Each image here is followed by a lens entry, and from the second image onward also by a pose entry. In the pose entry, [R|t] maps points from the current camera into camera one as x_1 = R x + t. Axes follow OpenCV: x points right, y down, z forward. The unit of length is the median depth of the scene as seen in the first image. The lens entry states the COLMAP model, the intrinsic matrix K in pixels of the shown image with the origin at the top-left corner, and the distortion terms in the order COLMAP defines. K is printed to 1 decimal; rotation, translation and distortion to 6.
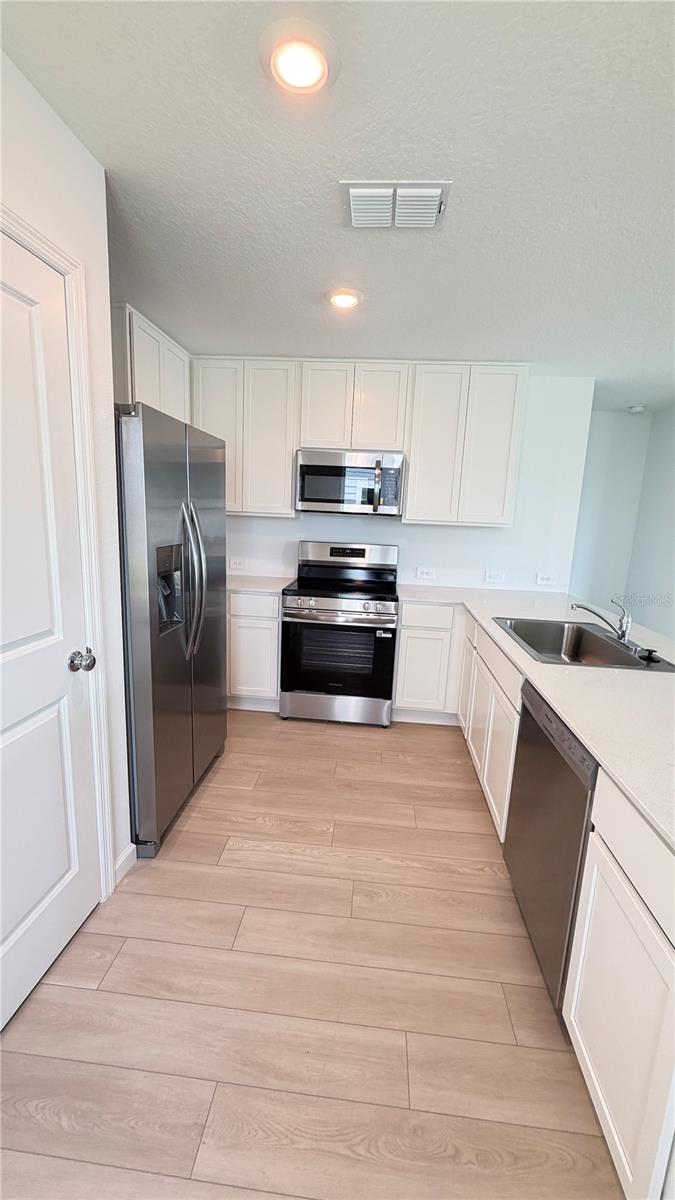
lens RADIAL K [[479.2, 0, 336.1], [0, 479.2, 599.0], [0, 0, 1]] dist [-0.000460, 0.000666]
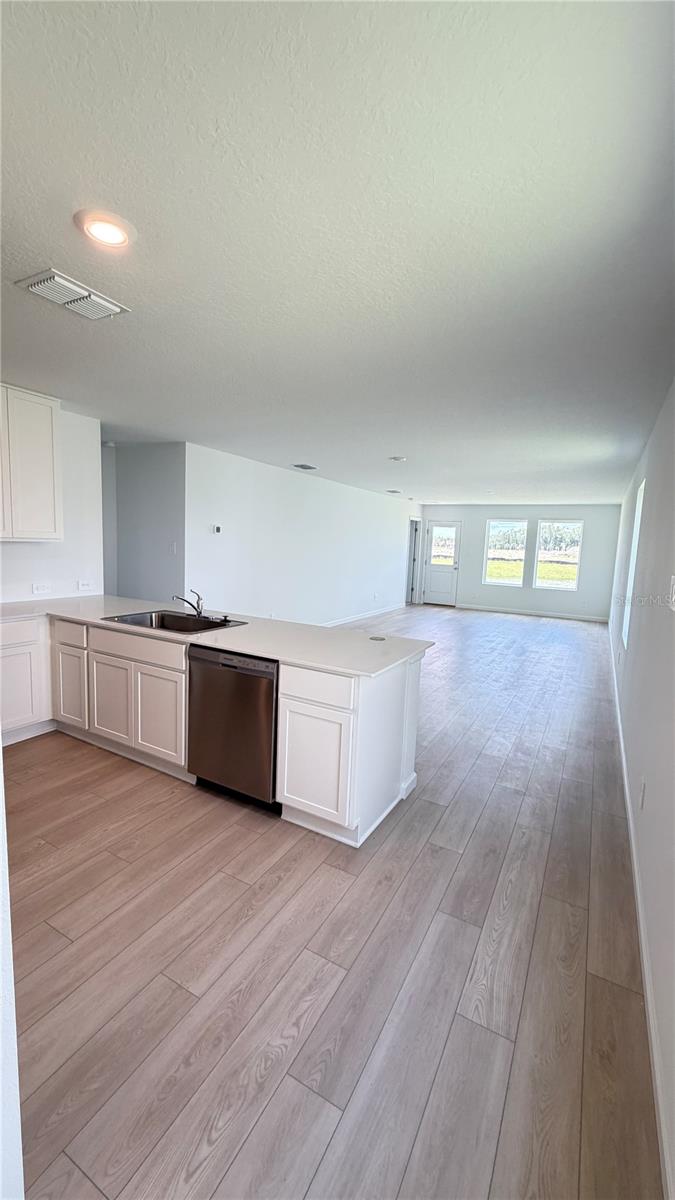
lens RADIAL K [[478.1, 0, 337.5], [0, 478.1, 600.0], [0, 0, 1]] dist [0.000228, 0.000653]
pose [[0.403426, -0.137552, 0.904614, -0.731860], [0.139632, 0.986312, 0.087704, -0.042697], [-0.904296, 0.090932, 0.417110, -0.063946]]
